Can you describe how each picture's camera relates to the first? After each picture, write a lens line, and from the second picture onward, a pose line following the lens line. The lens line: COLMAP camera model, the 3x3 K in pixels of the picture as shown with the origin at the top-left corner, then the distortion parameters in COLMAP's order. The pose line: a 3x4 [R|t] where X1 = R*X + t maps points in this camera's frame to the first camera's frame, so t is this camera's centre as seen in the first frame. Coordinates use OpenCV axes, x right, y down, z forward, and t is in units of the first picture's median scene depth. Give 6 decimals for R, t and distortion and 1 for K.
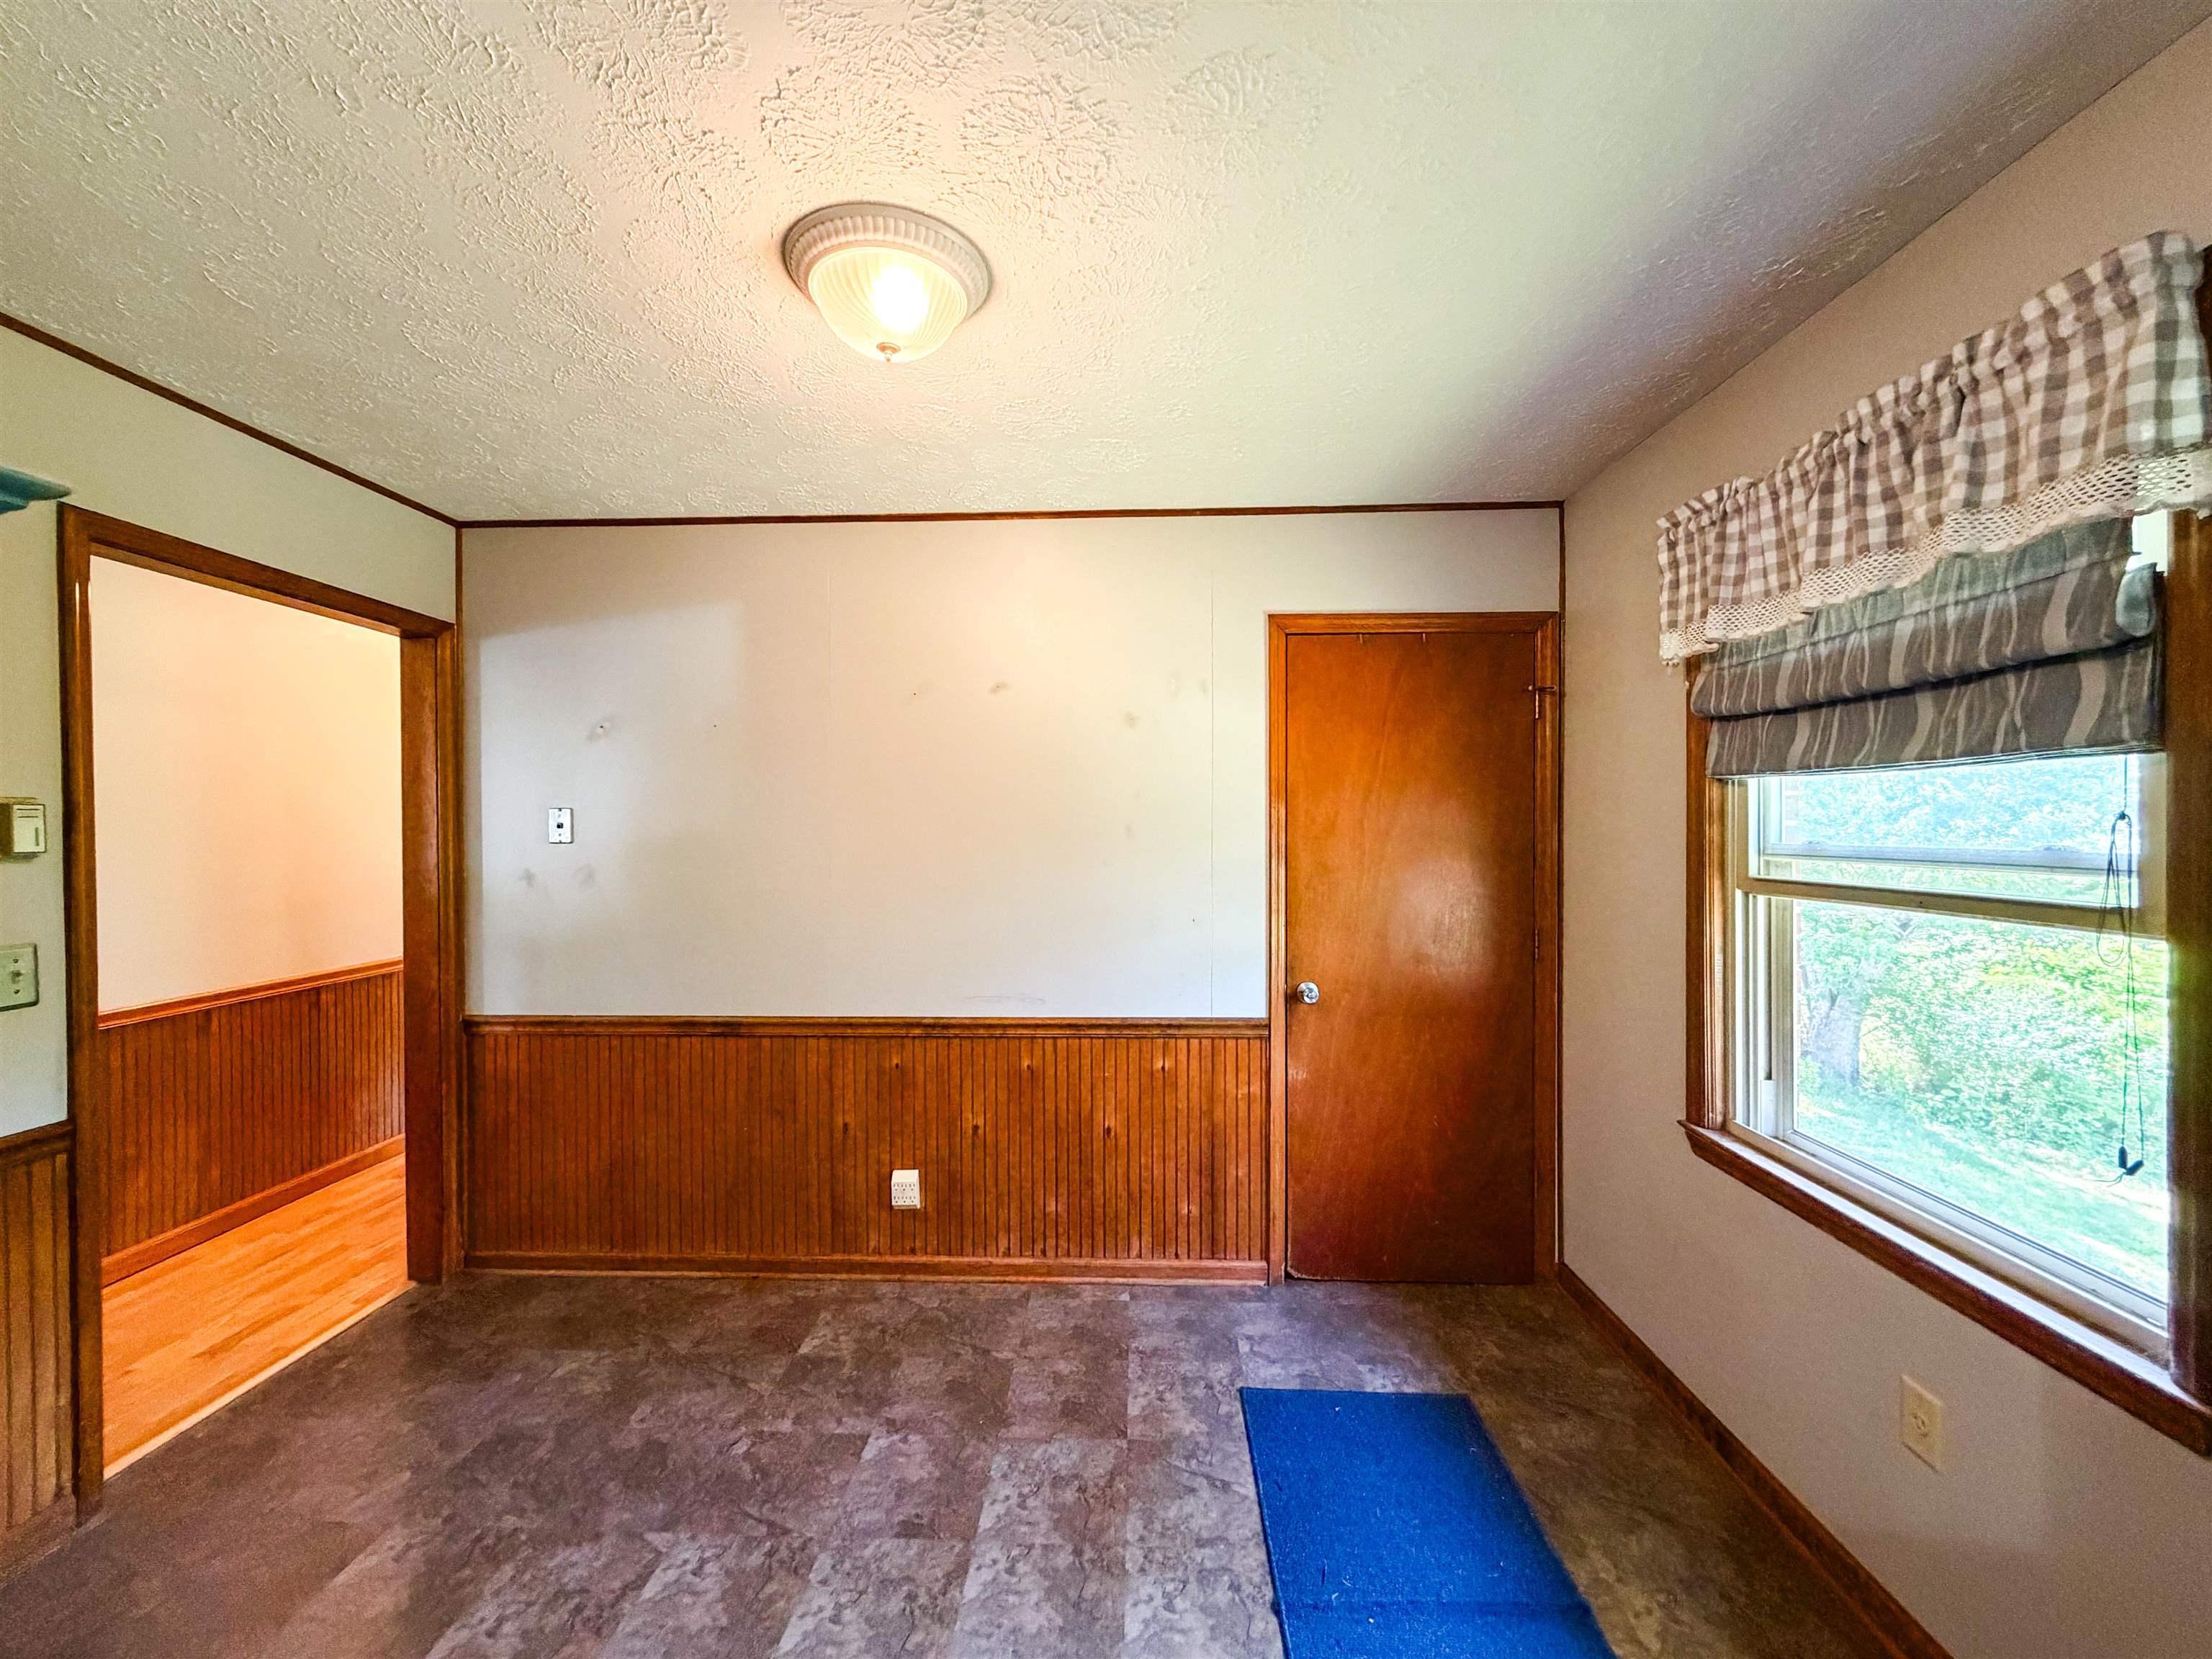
lens RADIAL K [[883.9, 0, 1097.6], [0, 883.9, 827.4], [0, 0, 1]] dist [0.002724, 0.000030]
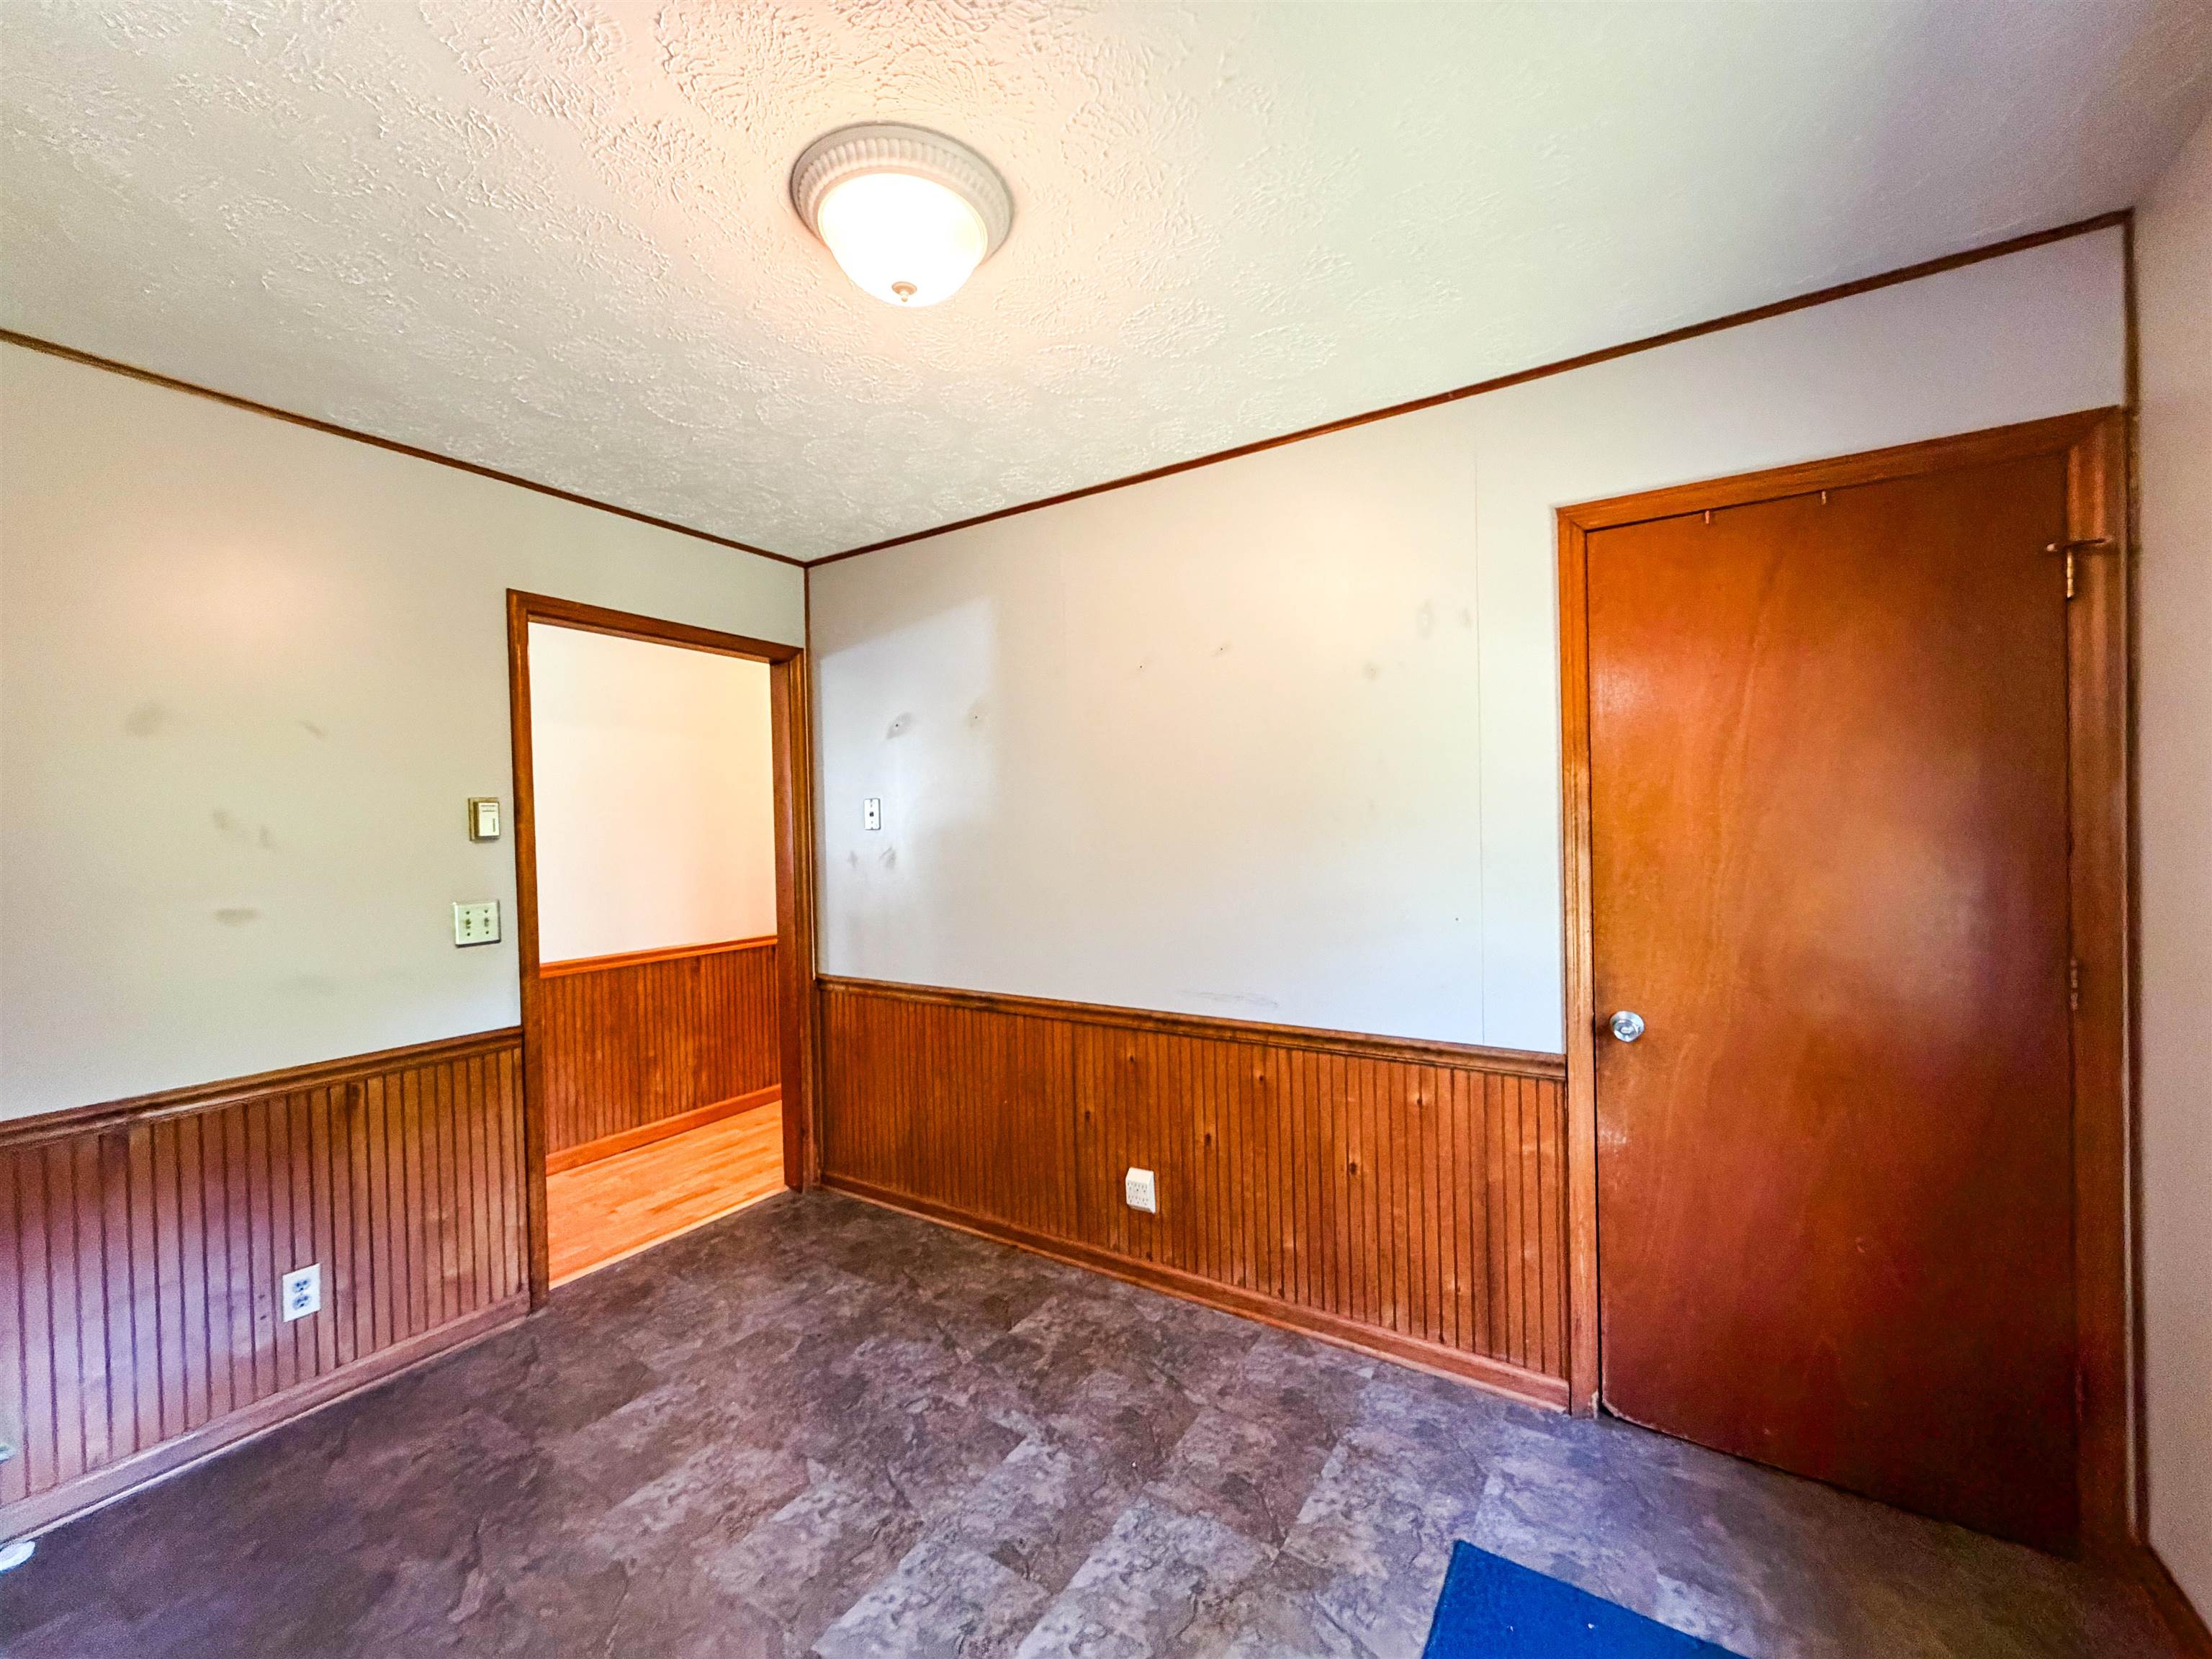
lens RADIAL K [[883.9, 0, 1096.3], [0, 883.9, 828.1], [0, 0, 1]] dist [0.002724, 0.000030]
pose [[0.863548, -0.011343, -0.504140, 0.231885], [0.016073, 0.999858, 0.005035, 0.015712], [0.504011, -0.012451, 0.863608, 0.165944]]
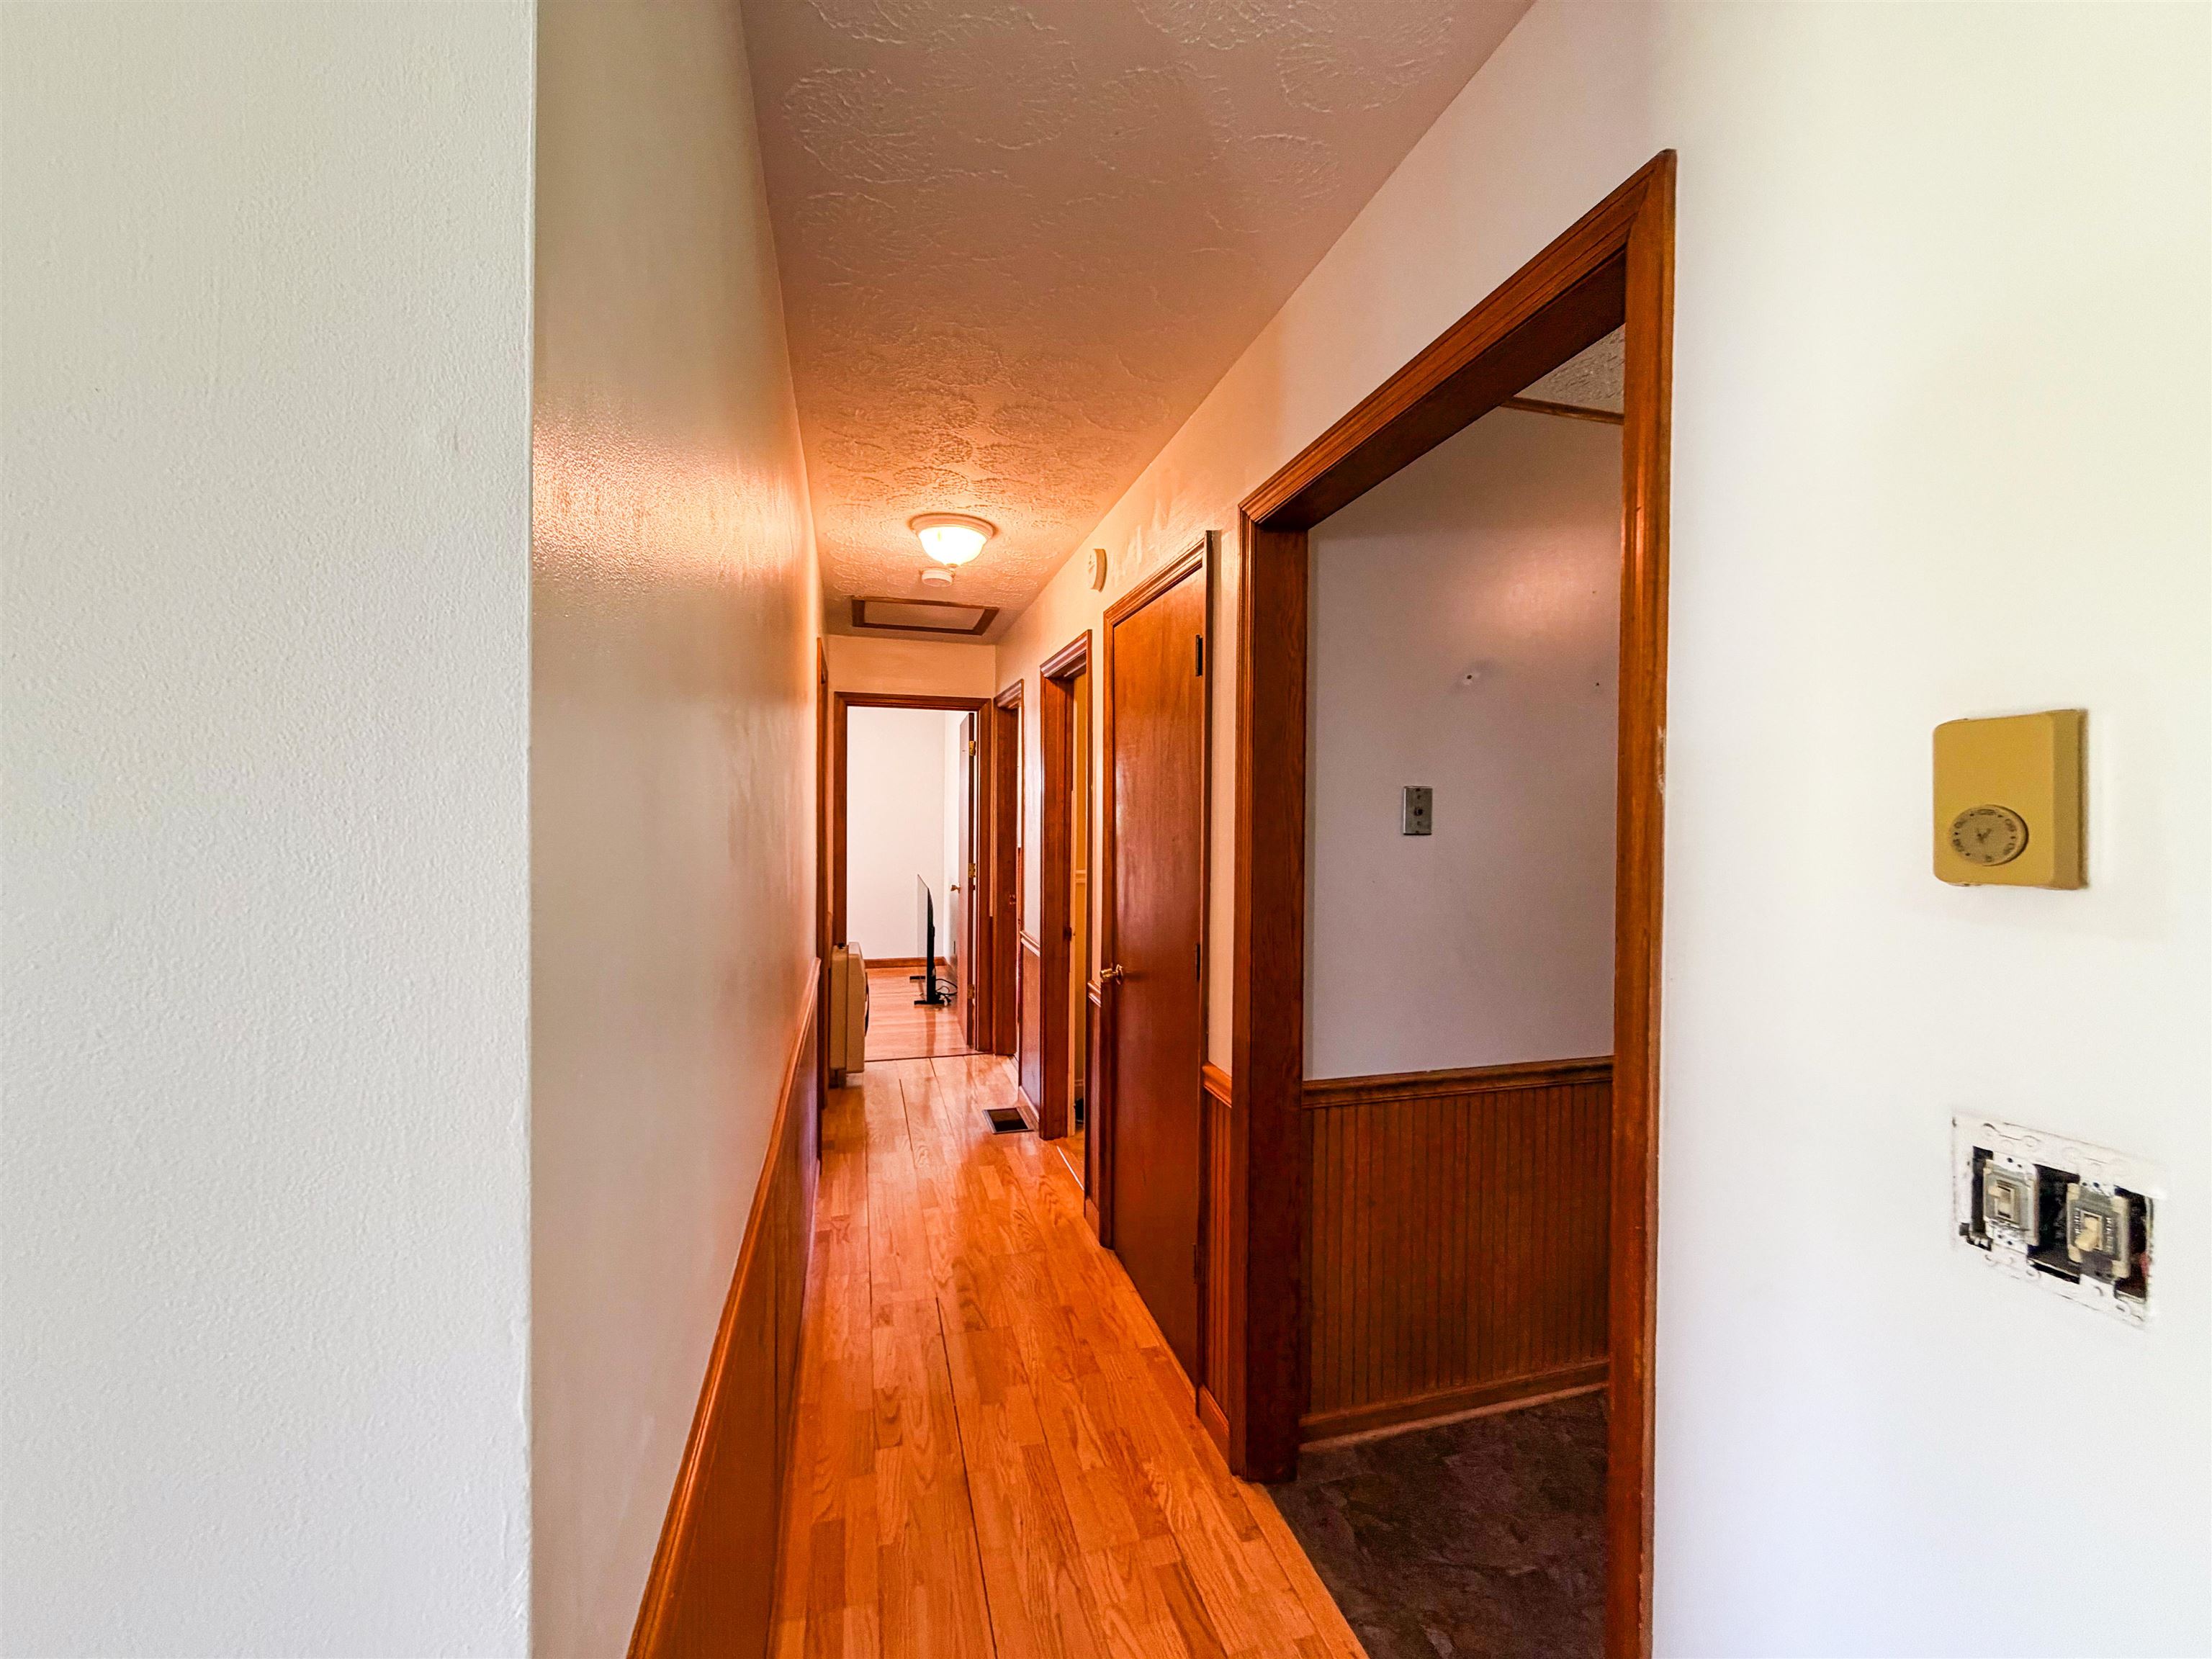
lens RADIAL K [[883.9, 0, 1120.1], [0, 883.9, 824.4], [0, 0, 1]] dist [0.002724, 0.000030]
pose [[0.957964, -0.004912, 0.286847, -1.102715], [0.003125, 0.999973, 0.006685, 0.002815], [-0.286873, -0.005507, 0.957953, 0.398207]]
